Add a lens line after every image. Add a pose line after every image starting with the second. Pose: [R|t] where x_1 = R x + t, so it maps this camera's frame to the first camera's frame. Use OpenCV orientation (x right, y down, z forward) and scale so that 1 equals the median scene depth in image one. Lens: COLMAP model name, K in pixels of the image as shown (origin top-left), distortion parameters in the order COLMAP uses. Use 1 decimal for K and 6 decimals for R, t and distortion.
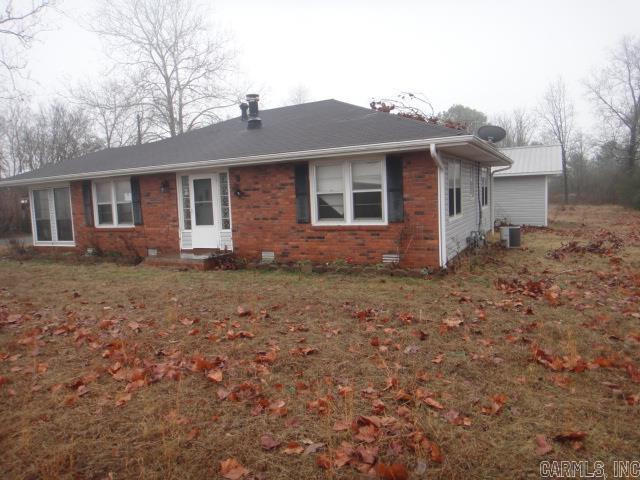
lens RADIAL K [[444.6, 0, 320.0], [0, 444.6, 240.0], [0, 0, 1]] dist [0.004531, 0.001495]
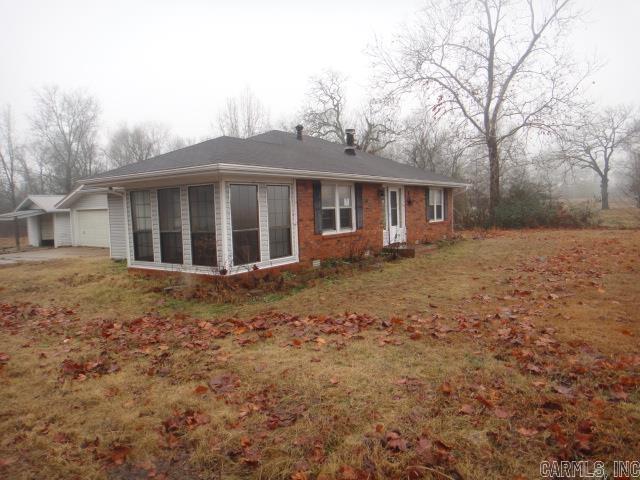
lens RADIAL K [[444.6, 0, 320.0], [0, 444.6, 240.0], [0, 0, 1]] dist [0.004531, 0.001495]
pose [[0.183602, -0.023805, 0.982712, -1.379584], [0.139781, 0.990180, -0.002130, -0.017769], [-0.973012, 0.137756, 0.185127, 0.862681]]
